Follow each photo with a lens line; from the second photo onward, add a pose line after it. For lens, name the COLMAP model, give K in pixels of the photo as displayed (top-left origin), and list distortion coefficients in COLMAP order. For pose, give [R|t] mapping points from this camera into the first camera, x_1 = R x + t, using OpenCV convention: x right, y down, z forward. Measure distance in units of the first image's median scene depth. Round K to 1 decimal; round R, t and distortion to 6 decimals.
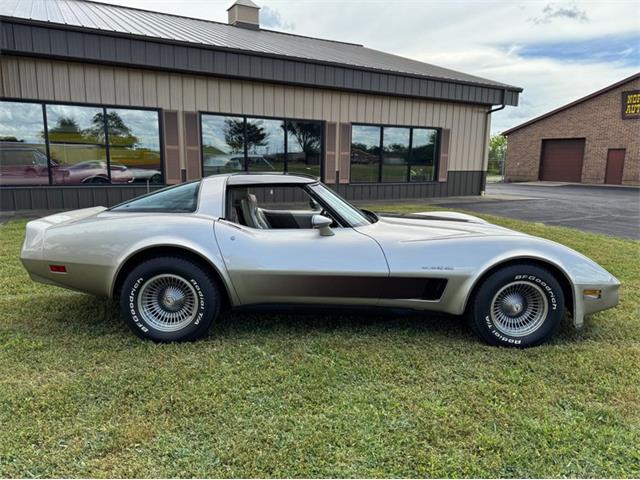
lens RADIAL K [[460.4, 0, 320.0], [0, 460.4, 240.0], [0, 0, 1]] dist [-0.001130, -0.011629]
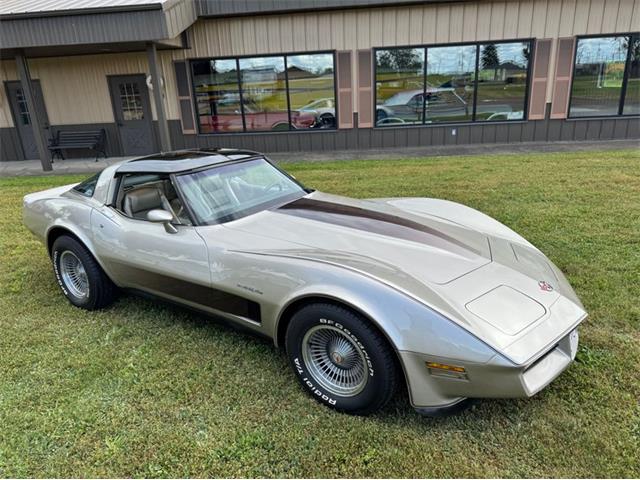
lens RADIAL K [[456.2, 0, 320.0], [0, 456.2, 240.0], [0, 0, 1]] dist [0.024131, -0.009616]
pose [[0.814672, 0.128613, -0.565480, 0.785212], [-0.034518, 0.984123, 0.174100, -0.165592], [0.578893, -0.122315, 0.806177, 0.403943]]
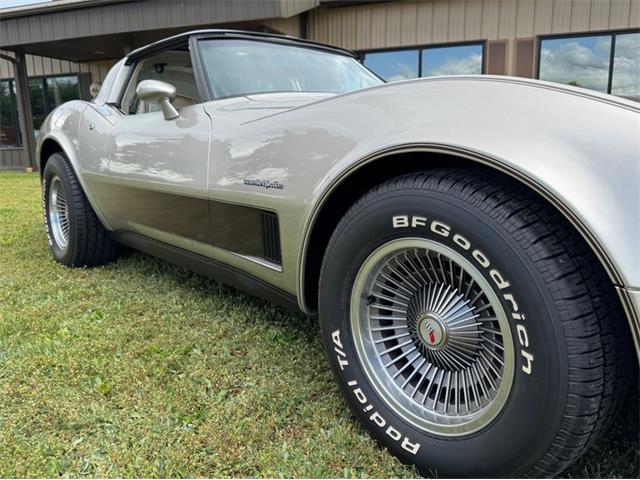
lens RADIAL K [[516.3, 0, 320.0], [0, 516.3, 240.0], [0, 0, 1]] dist [0.027934, -0.004708]
pose [[0.635799, 0.116129, -0.763069, 0.616344], [-0.101890, 0.992593, 0.066163, 0.073265], [0.765100, 0.035683, 0.642922, 0.719387]]
